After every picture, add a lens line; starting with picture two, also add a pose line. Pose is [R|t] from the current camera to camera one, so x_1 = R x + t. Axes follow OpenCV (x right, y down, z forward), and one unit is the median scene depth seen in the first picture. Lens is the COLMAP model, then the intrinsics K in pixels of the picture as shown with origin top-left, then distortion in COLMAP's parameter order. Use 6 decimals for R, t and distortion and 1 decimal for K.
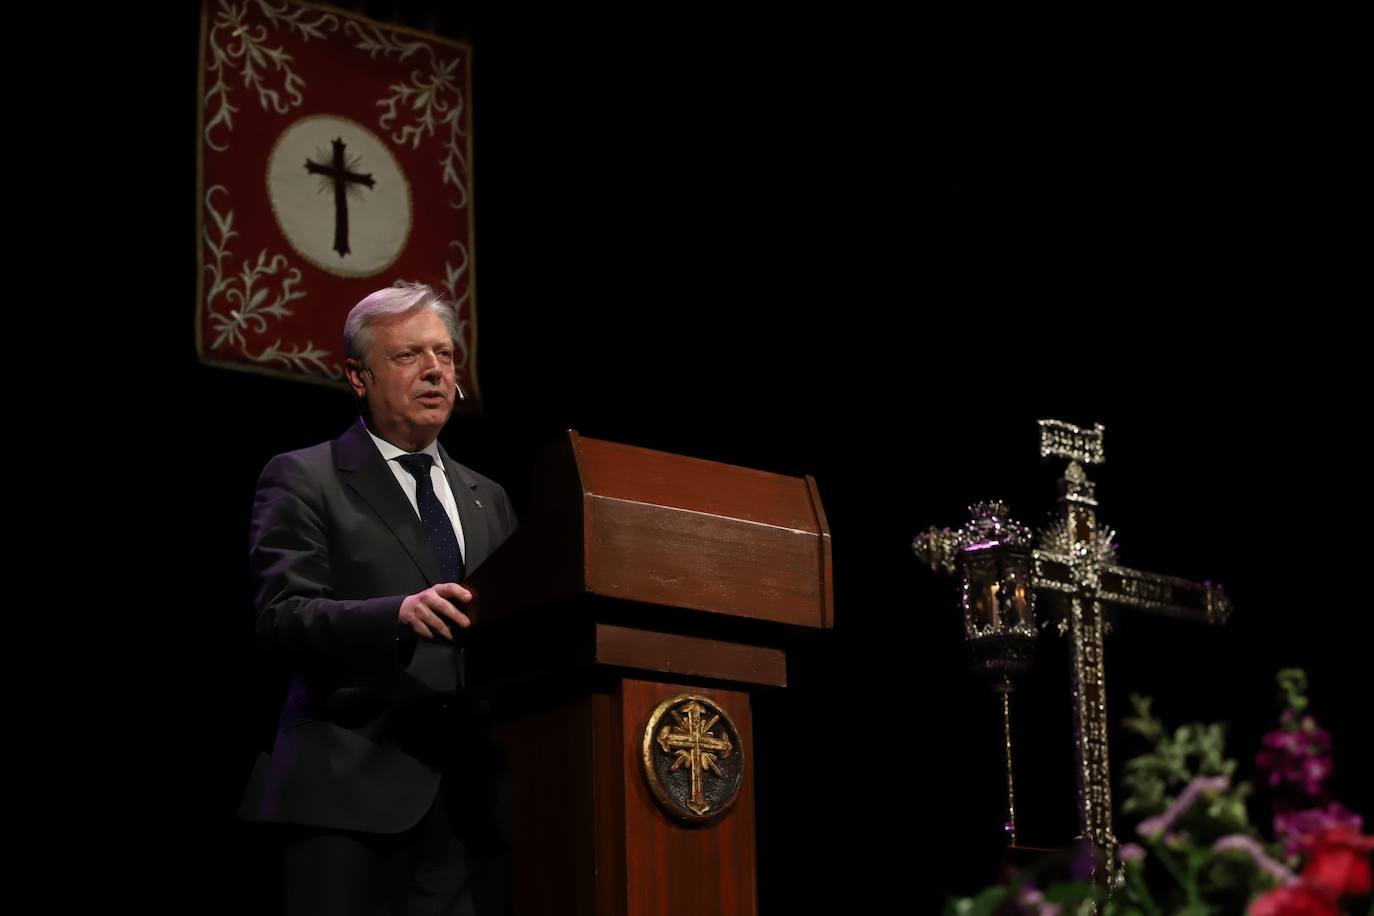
lens RADIAL K [[2836.2, 0, 689.3], [0, 2836.2, 492.2], [0, 0, 1]] dist [-0.306677, 0.276408]
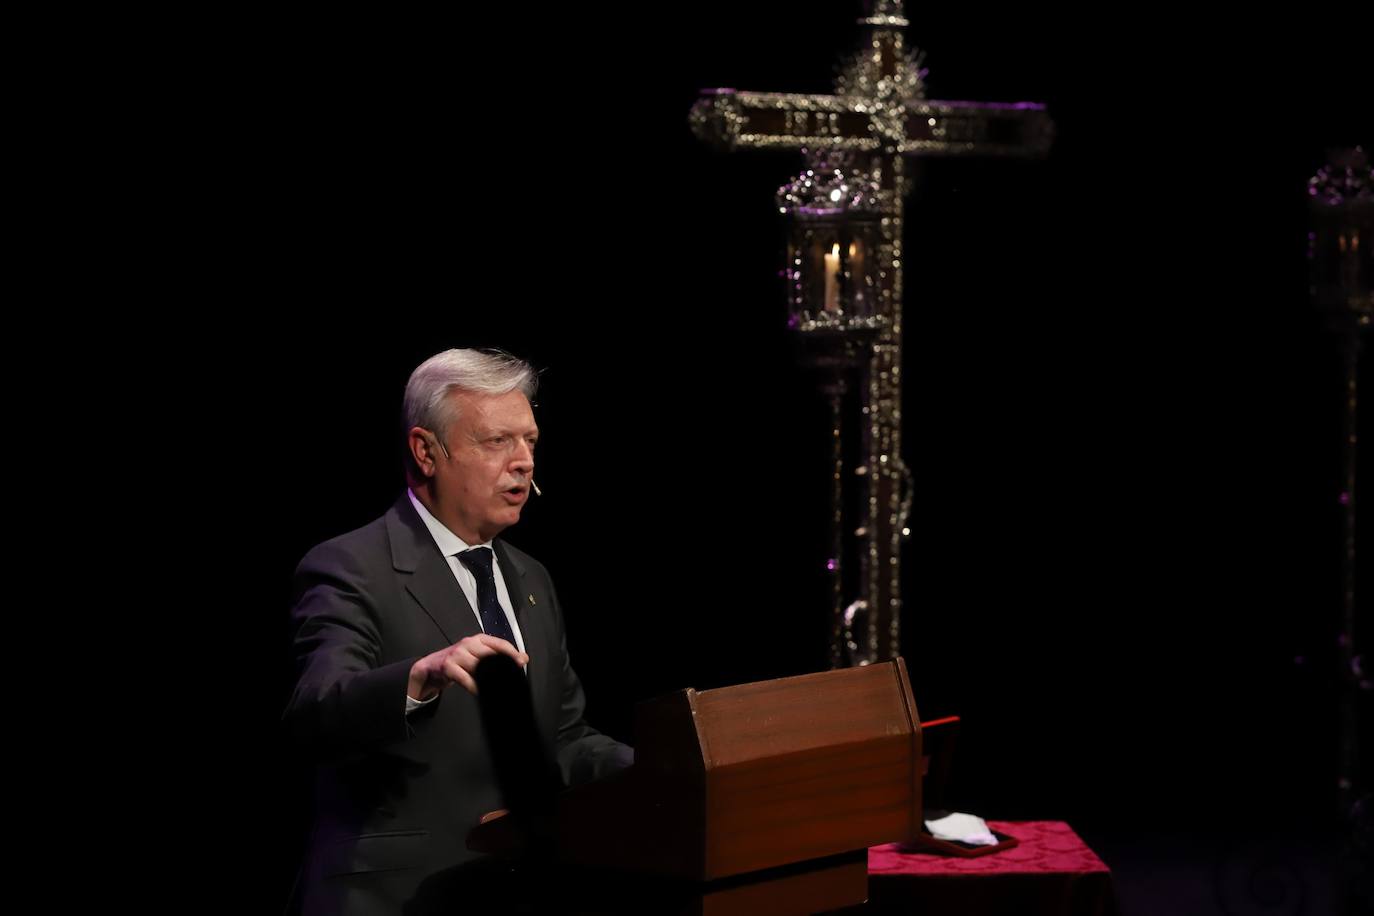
lens RADIAL K [[4377.1, 0, 687.0], [0, 4377.1, 458.0], [0, 0, 1]] dist [0.088380, 0.154419]
pose [[0.978883, 0.013791, 0.203957, -0.155365], [-0.077015, 0.949087, 0.305454, -0.245126], [-0.189360, -0.314711, 0.930107, -0.126621]]
